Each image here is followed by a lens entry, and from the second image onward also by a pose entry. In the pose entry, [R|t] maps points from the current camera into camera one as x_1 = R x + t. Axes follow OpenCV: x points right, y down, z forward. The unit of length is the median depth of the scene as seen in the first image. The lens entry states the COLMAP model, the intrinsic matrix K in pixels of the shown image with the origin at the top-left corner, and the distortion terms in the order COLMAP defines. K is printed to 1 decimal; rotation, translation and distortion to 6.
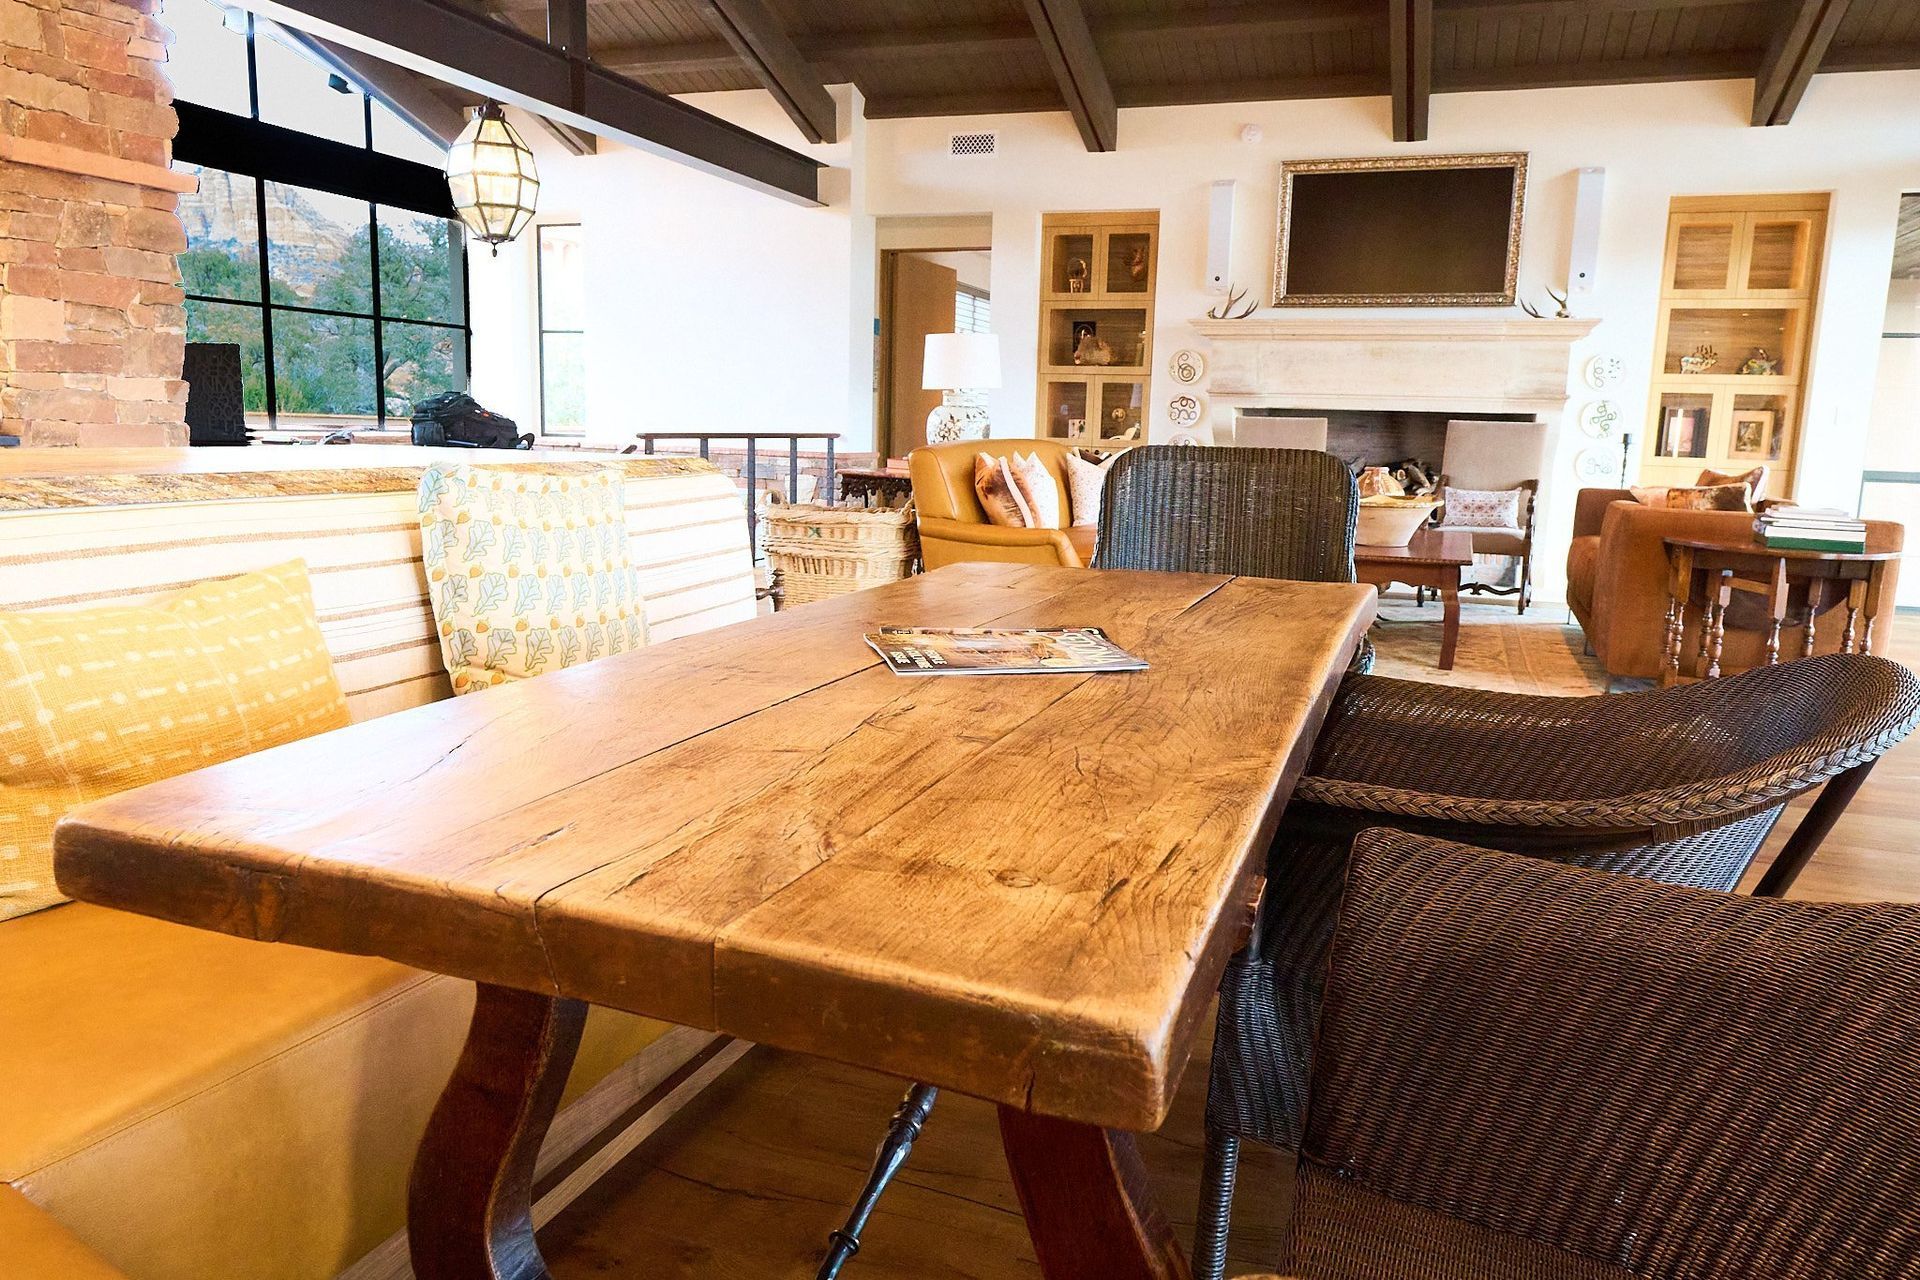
lens RADIAL K [[1372.0, 0, 952.5], [0, 1372.0, 648.4], [0, 0, 1]] dist [0.013549, -0.021225]
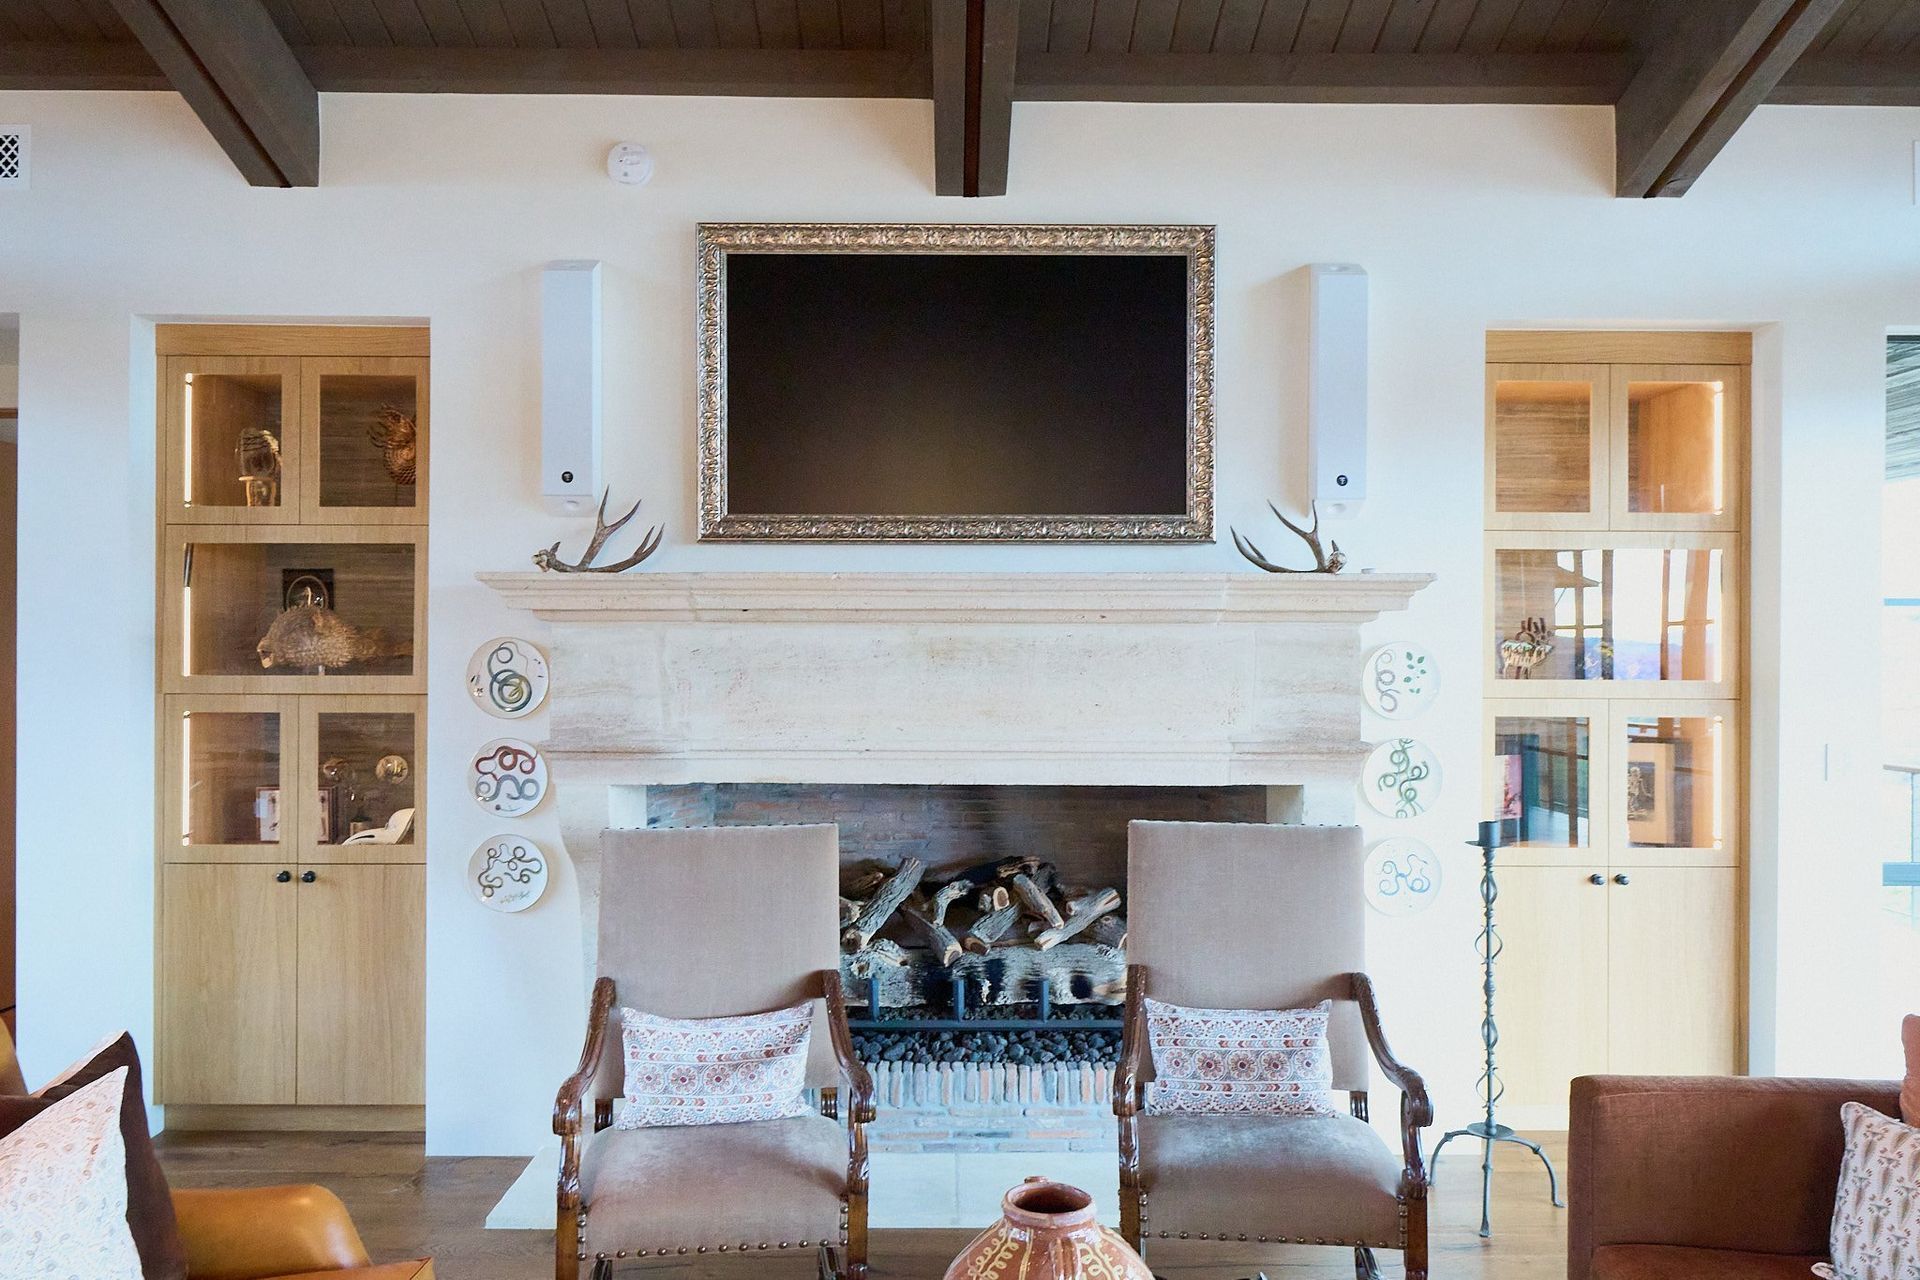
lens RADIAL K [[1372.0, 0, 963.8], [0, 1372.0, 641.5], [0, 0, 1]] dist [0.013549, -0.021225]
pose [[0.936731, -0.022577, 0.349321, 0.162733], [0.079220, 0.985700, -0.148729, -0.149548], [-0.340968, 0.166992, 0.925124, 0.587172]]
